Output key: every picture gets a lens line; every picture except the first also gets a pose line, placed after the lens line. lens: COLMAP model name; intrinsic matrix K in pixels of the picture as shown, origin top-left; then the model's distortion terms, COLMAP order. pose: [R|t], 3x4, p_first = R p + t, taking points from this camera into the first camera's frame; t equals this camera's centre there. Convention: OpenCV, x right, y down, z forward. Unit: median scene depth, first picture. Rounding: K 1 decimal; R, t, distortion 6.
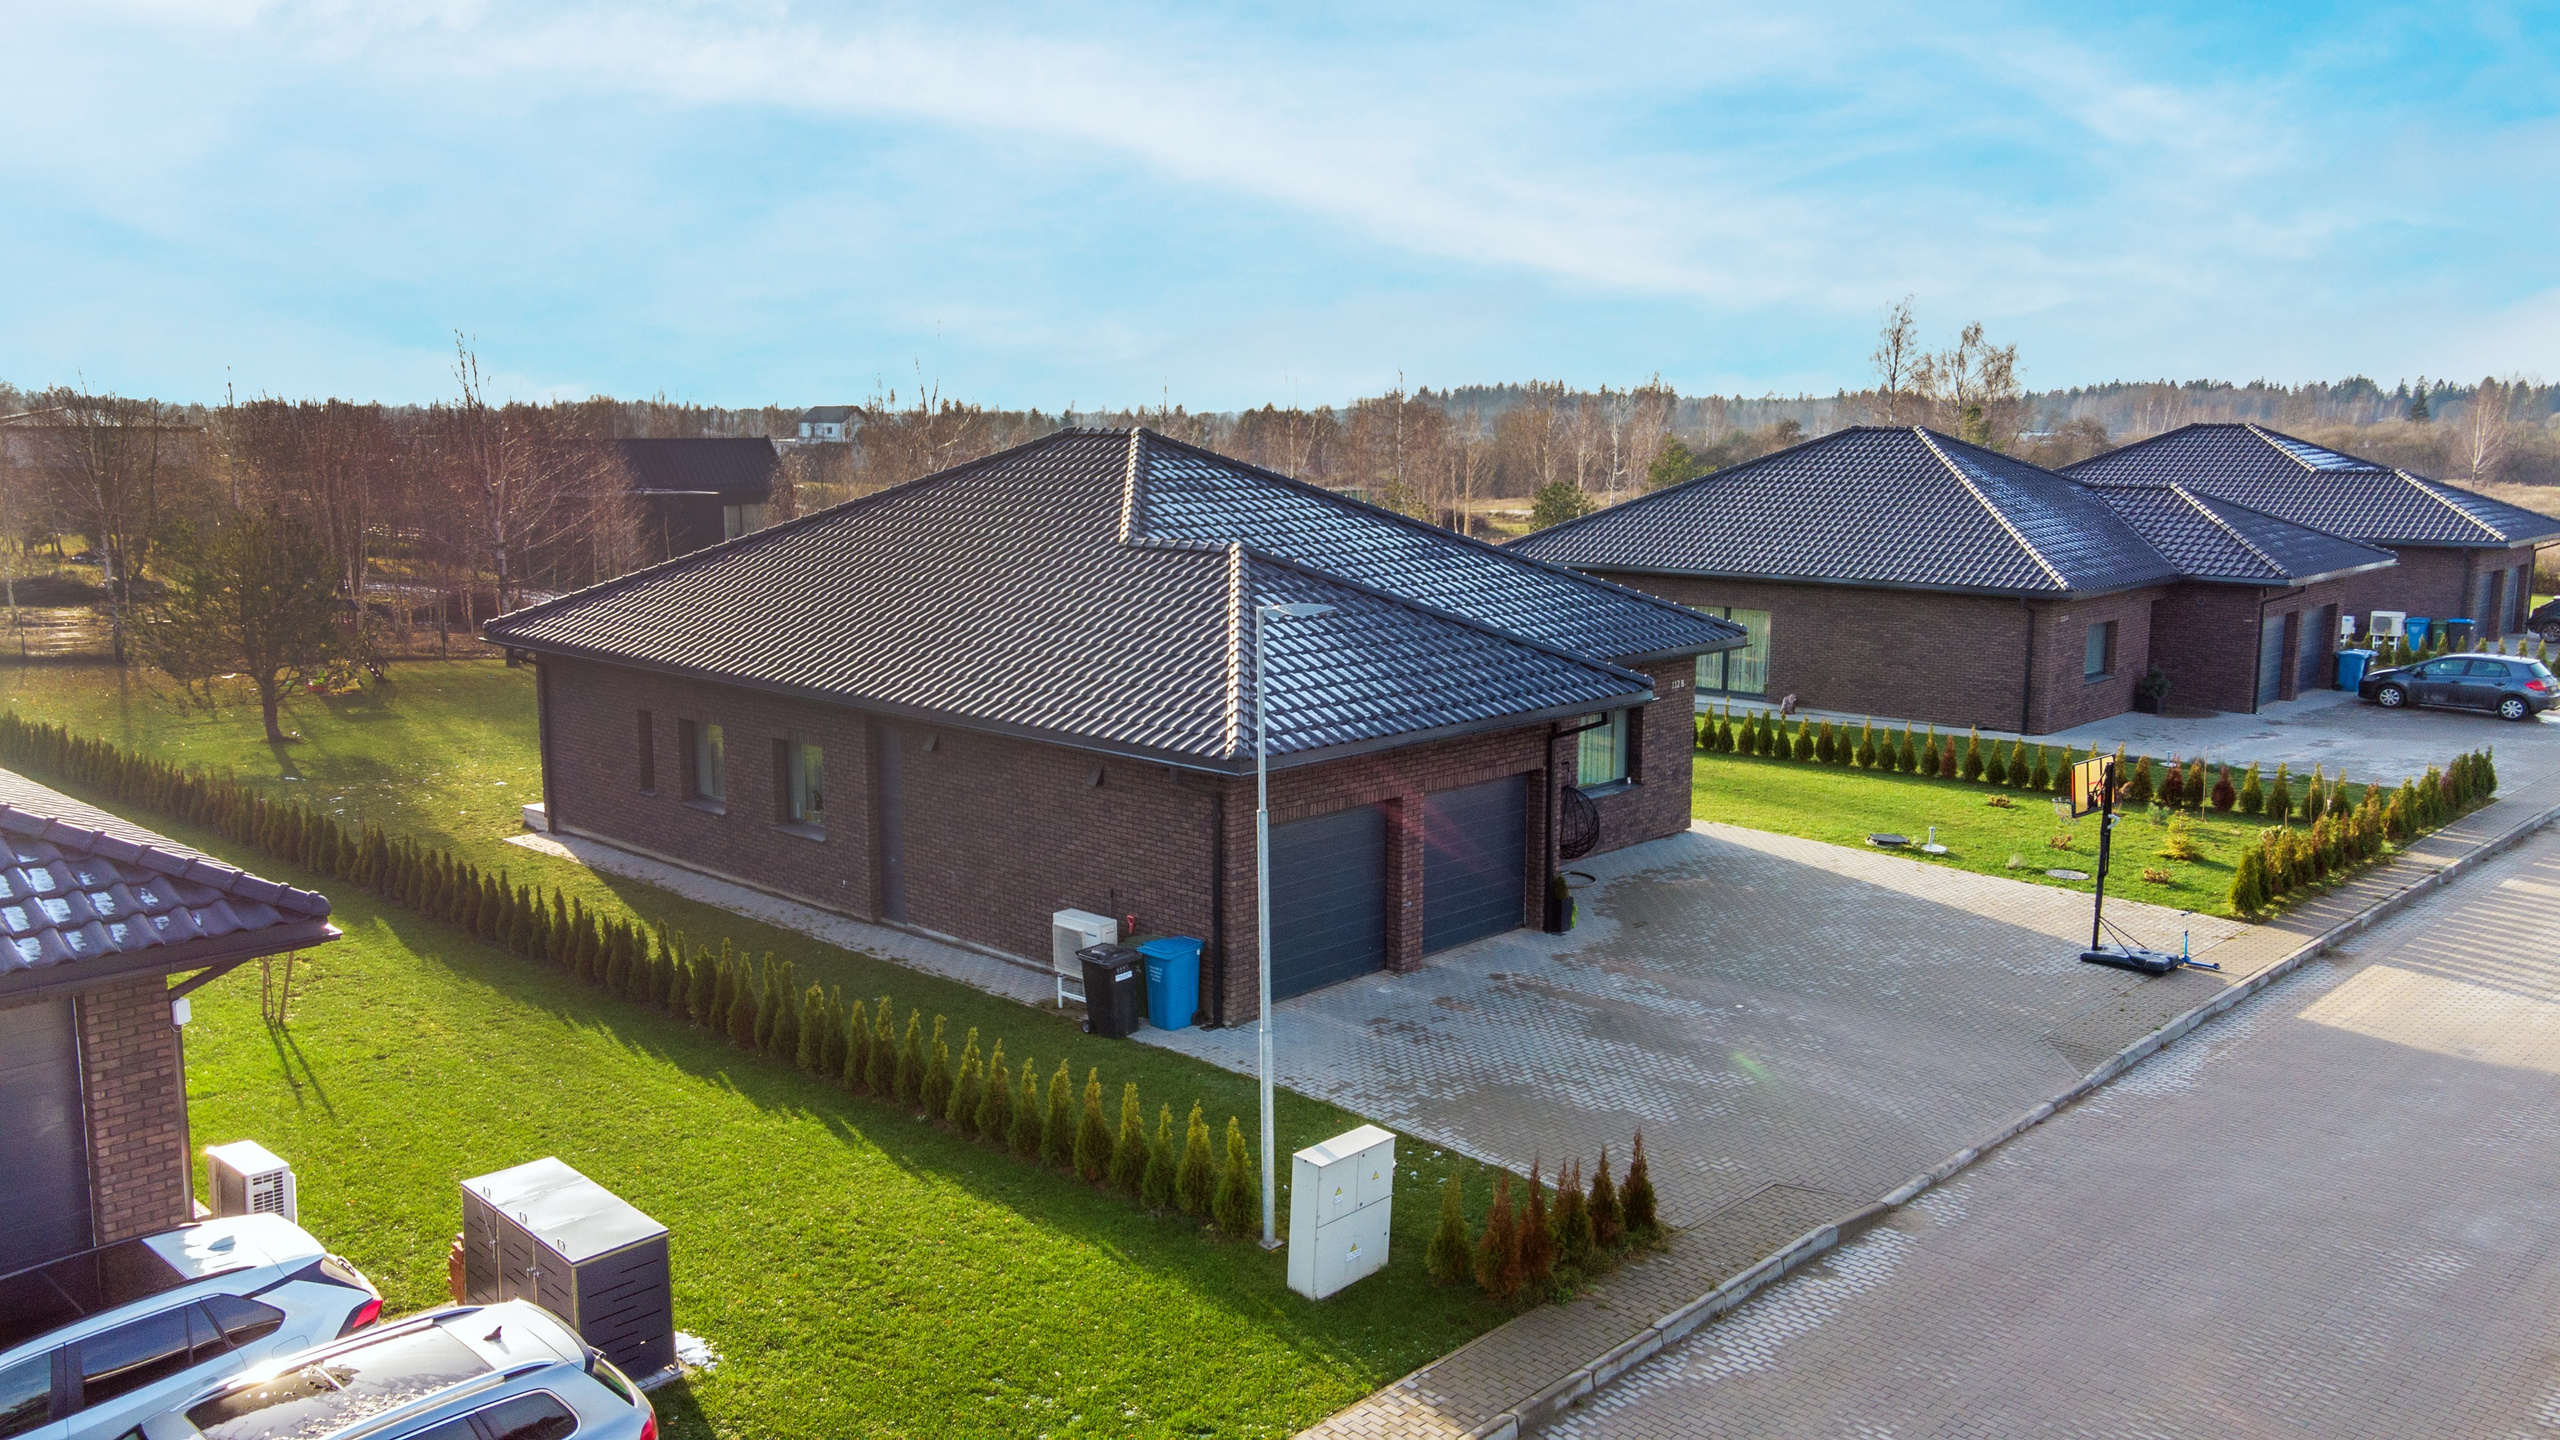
lens RADIAL K [[1939.6, 0, 1282.7], [0, 1939.6, 711.4], [0, 0, 1]] dist [0.010760, 0.114530]
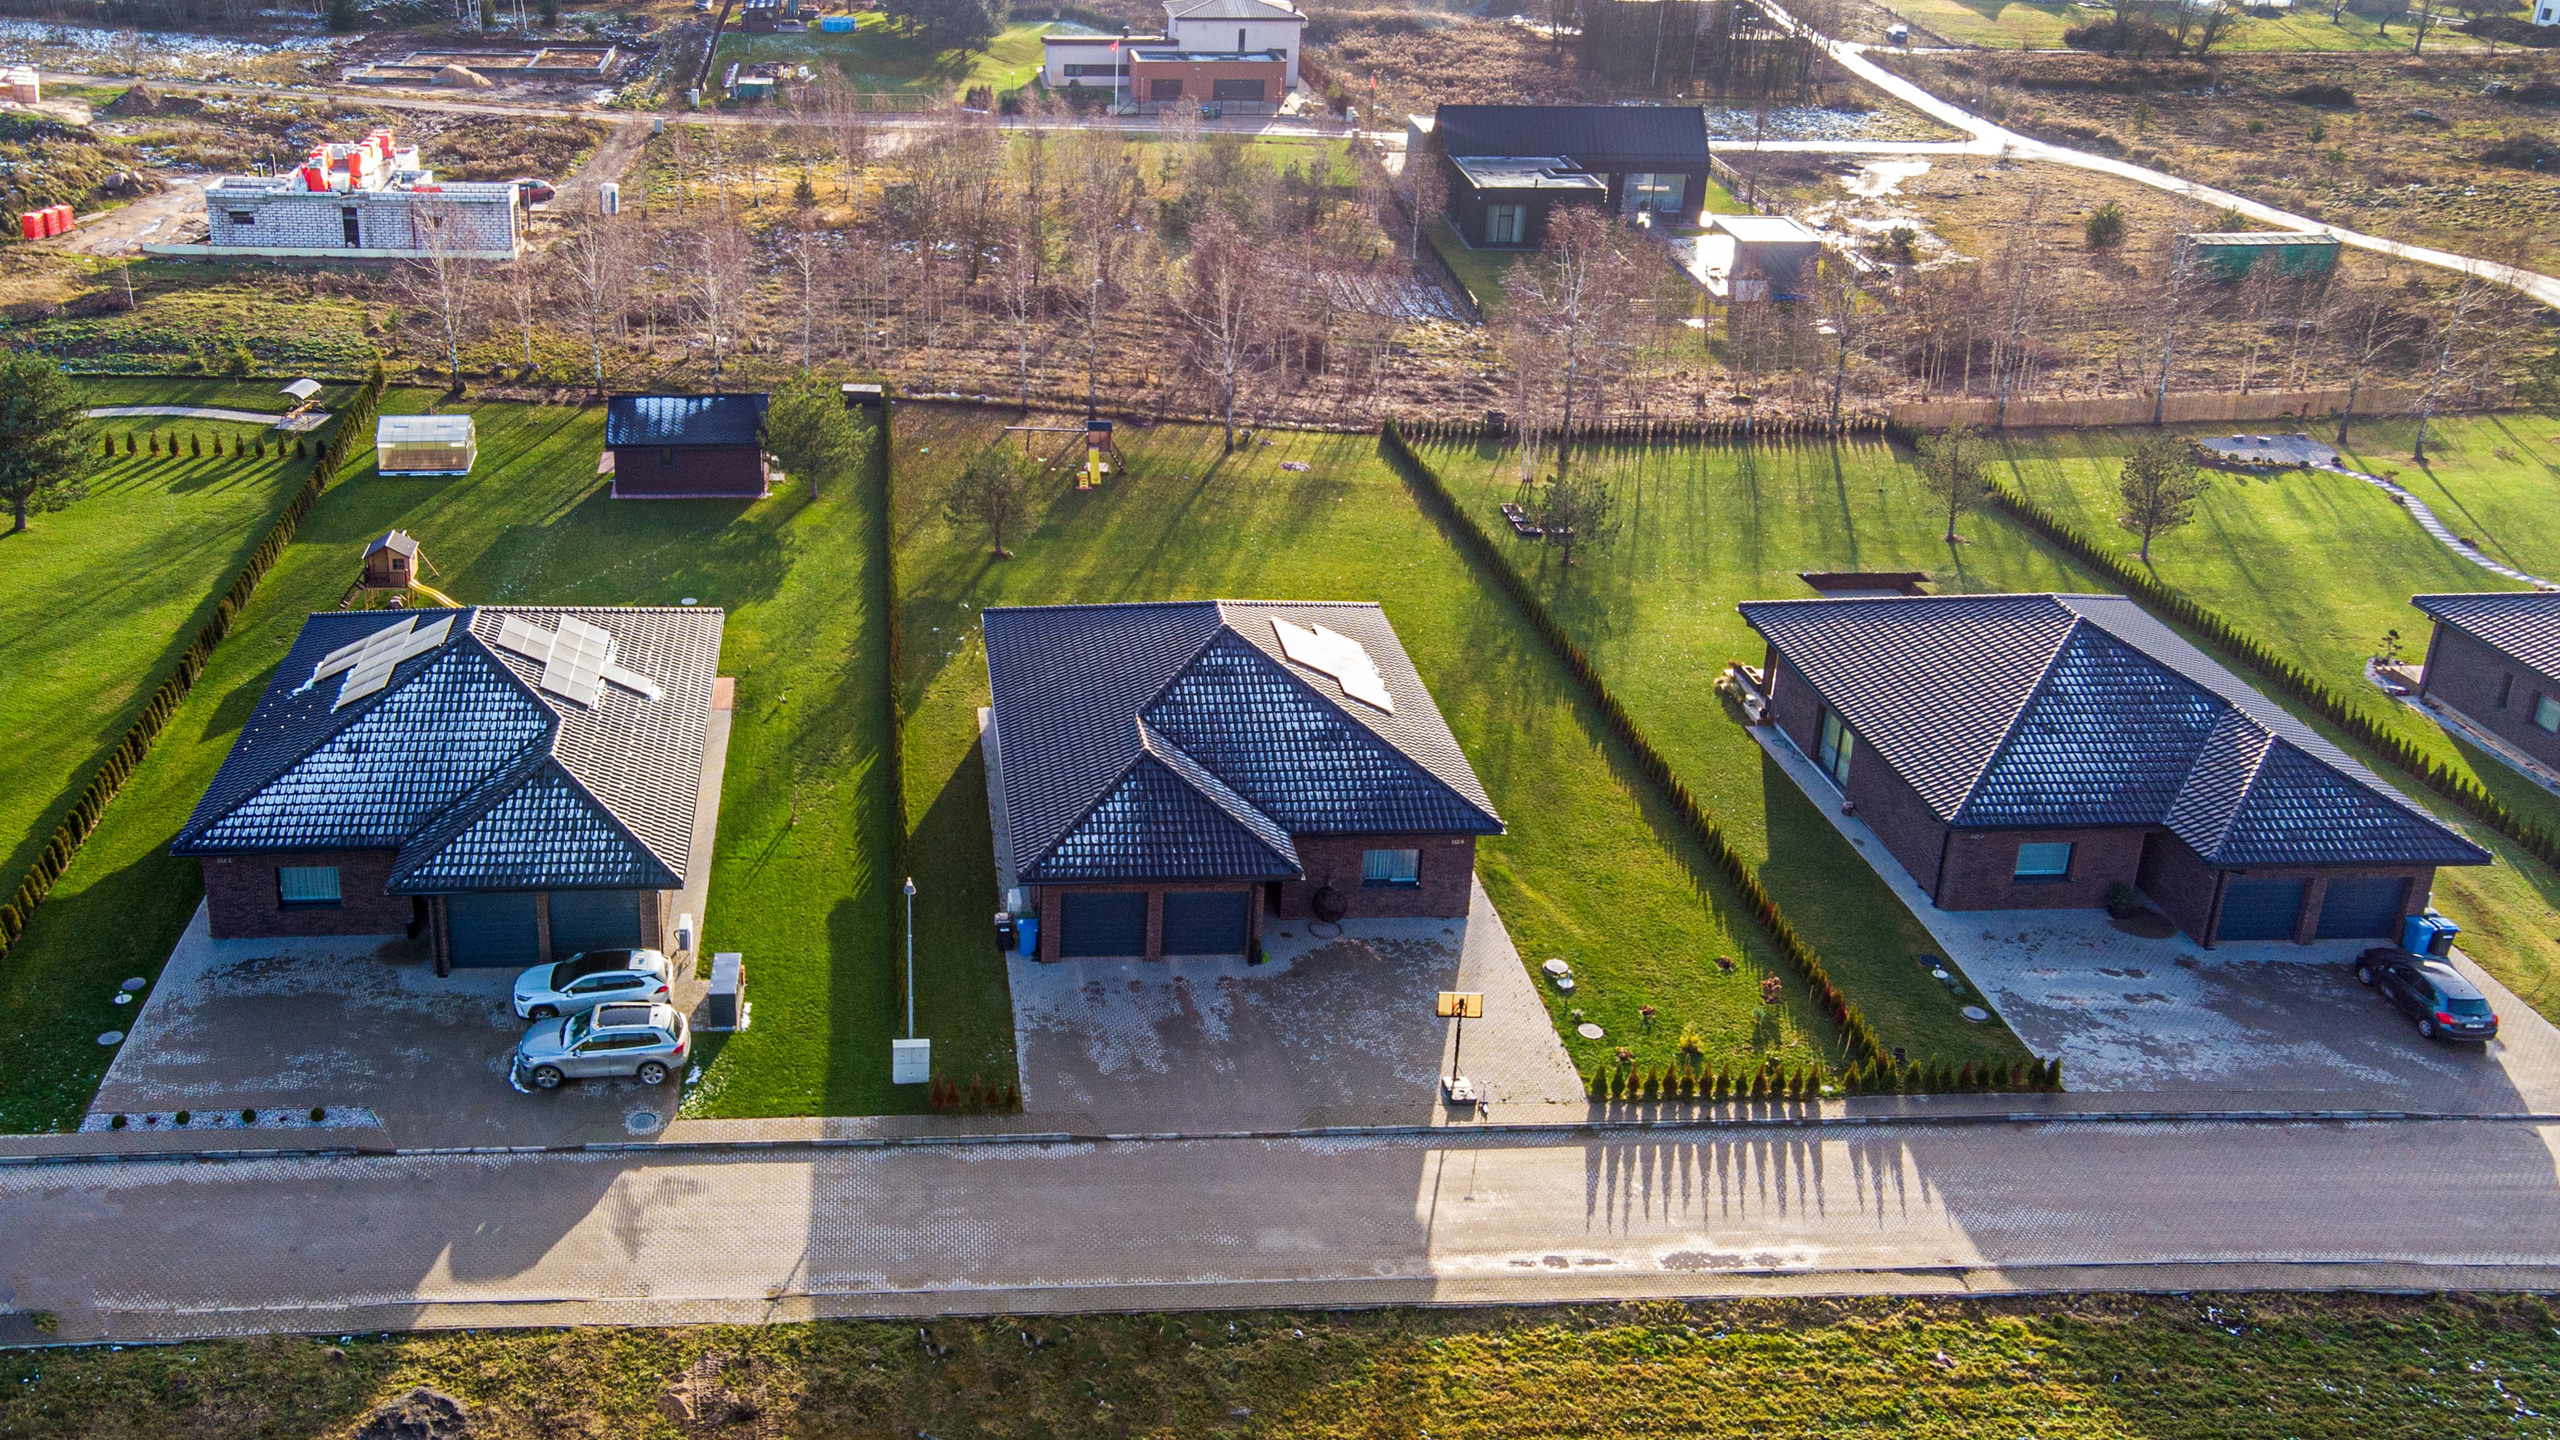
lens RADIAL K [[2115.3, 0, 978.0], [0, 2115.3, 543.1], [0, 0, 1]] dist [0.040799, -0.008588]
pose [[0.730950, 0.264337, -0.629157, 1.394429], [-0.113714, 0.956224, 0.269640, -1.011299], [0.672890, -0.125549, 0.729010, -0.908094]]
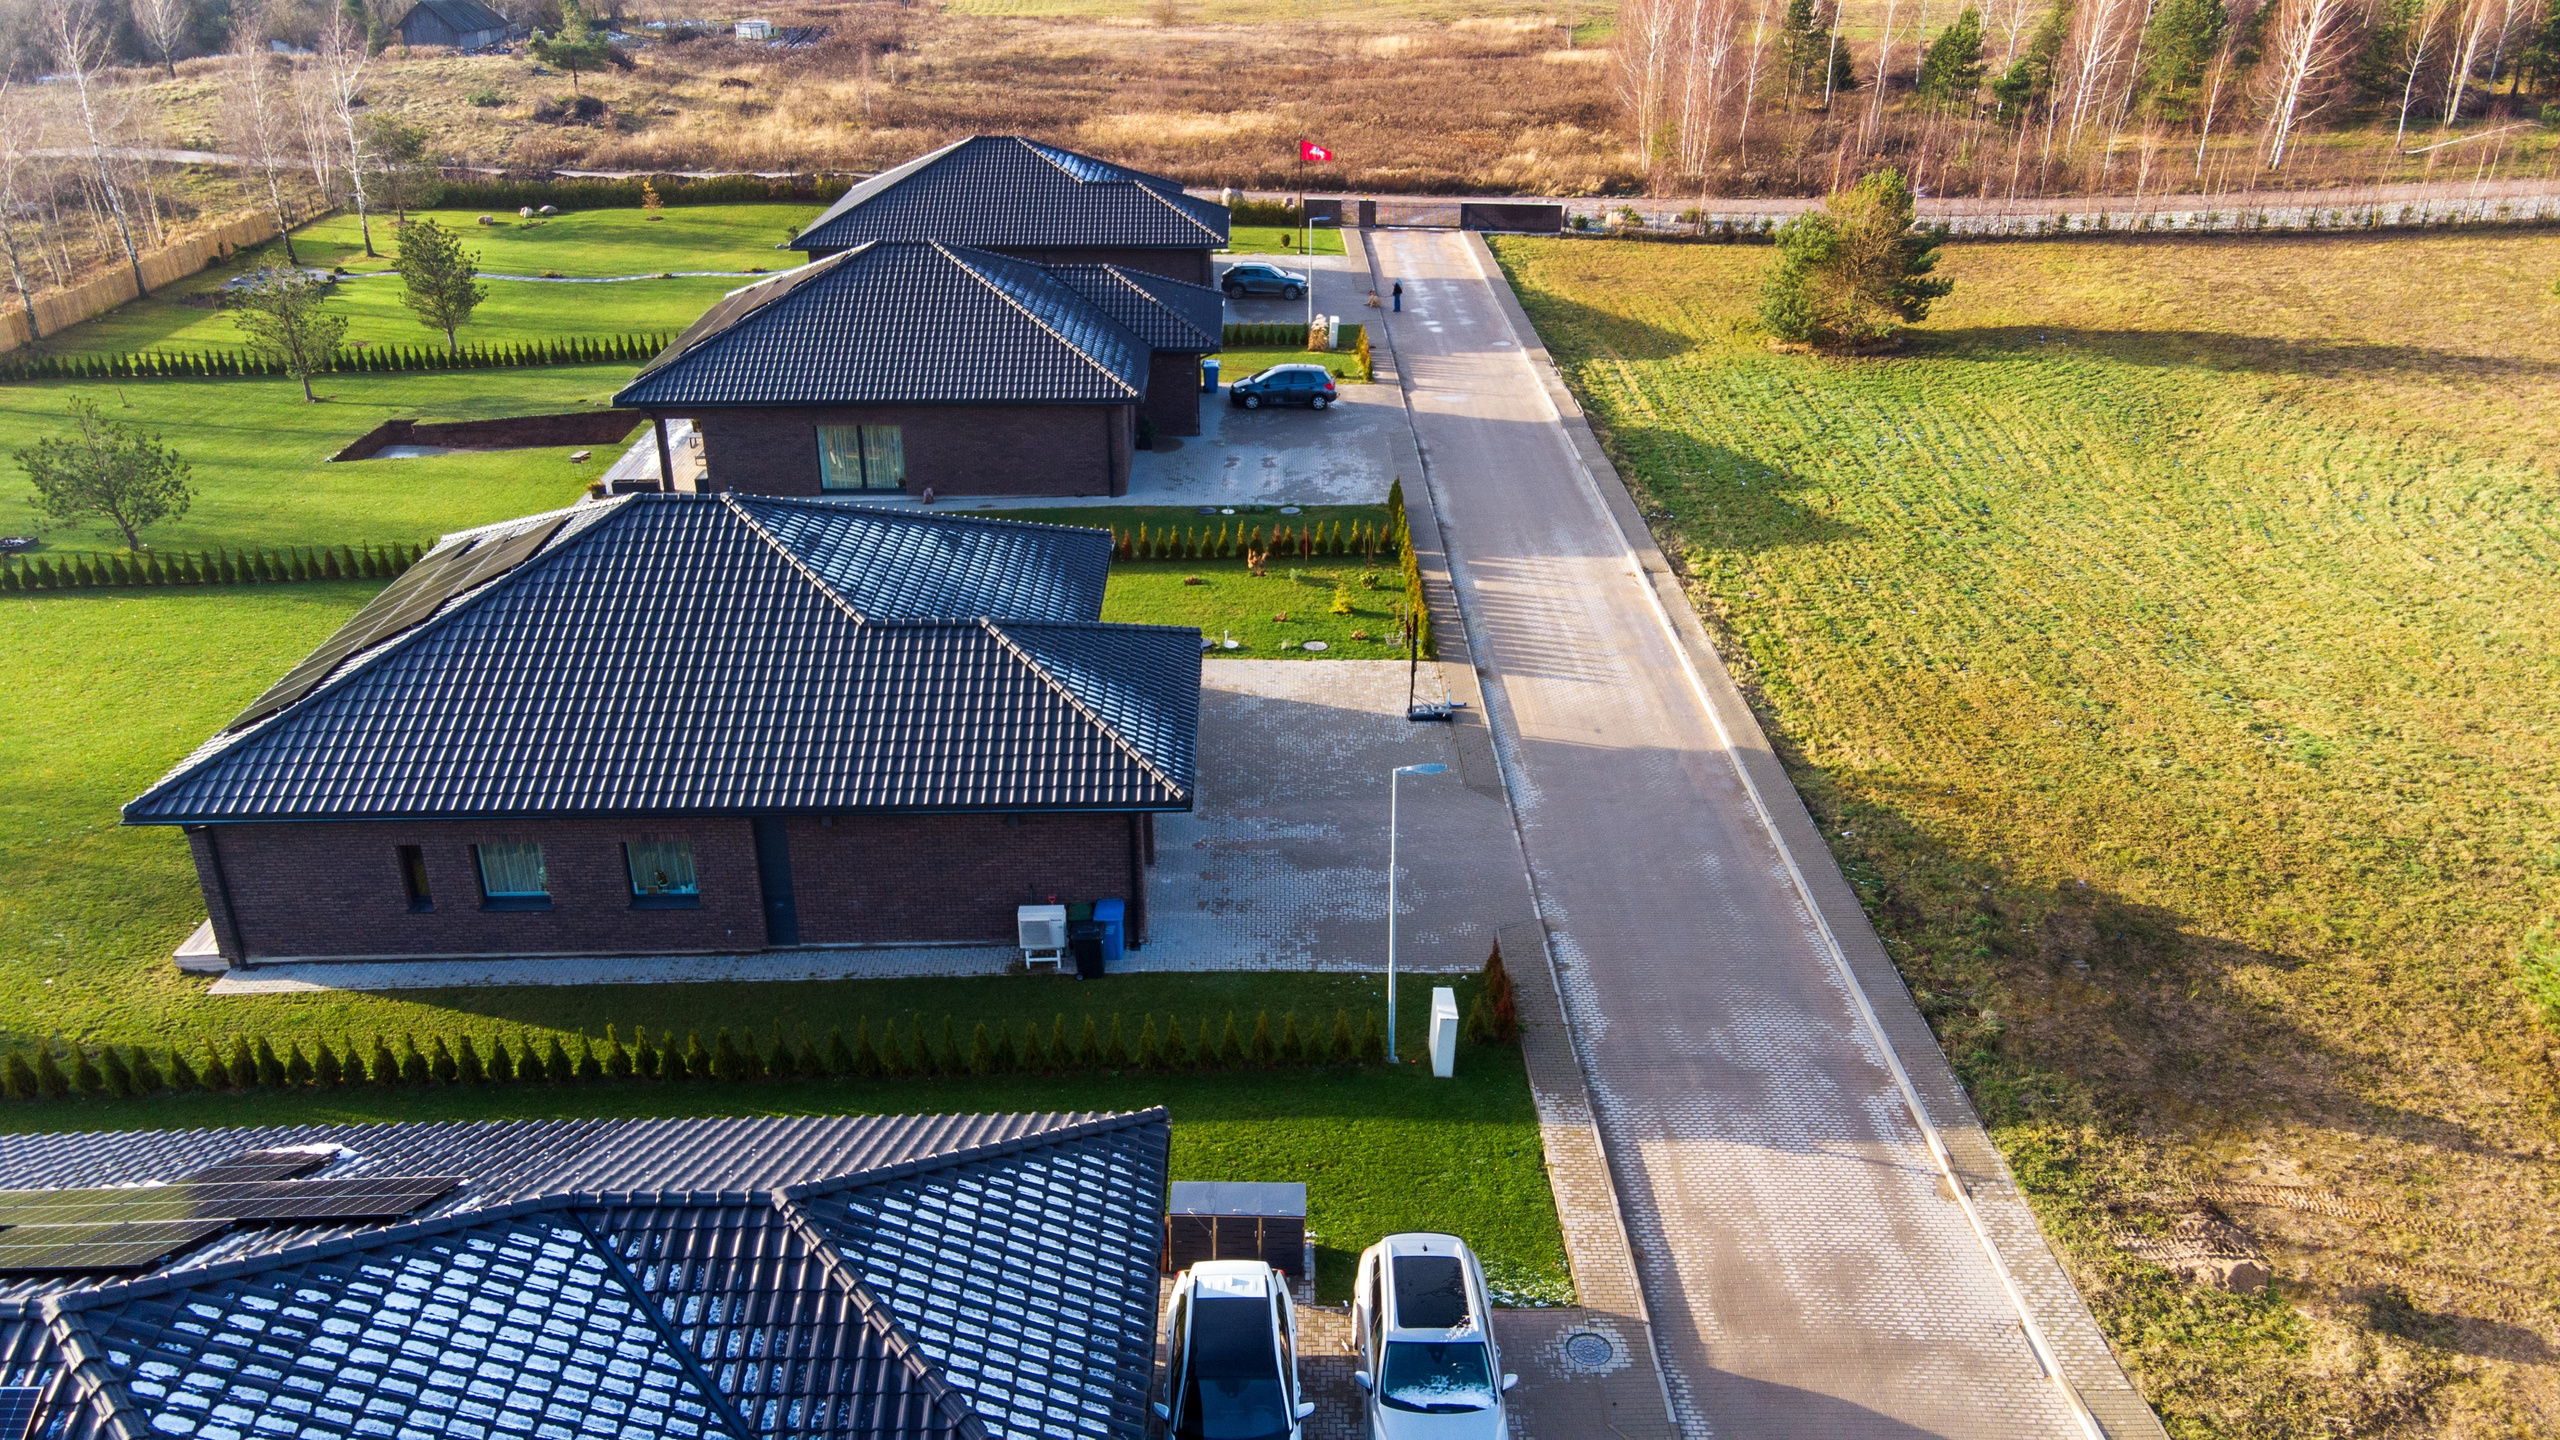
lens RADIAL K [[1939.6, 0, 1282.7], [0, 1939.6, 711.4], [0, 0, 1]] dist [0.010760, 0.114530]
pose [[0.710433, -0.292918, 0.639909, -0.870562], [0.111825, 0.944698, 0.308286, -0.475483], [-0.694824, -0.147458, 0.703900, -0.176819]]
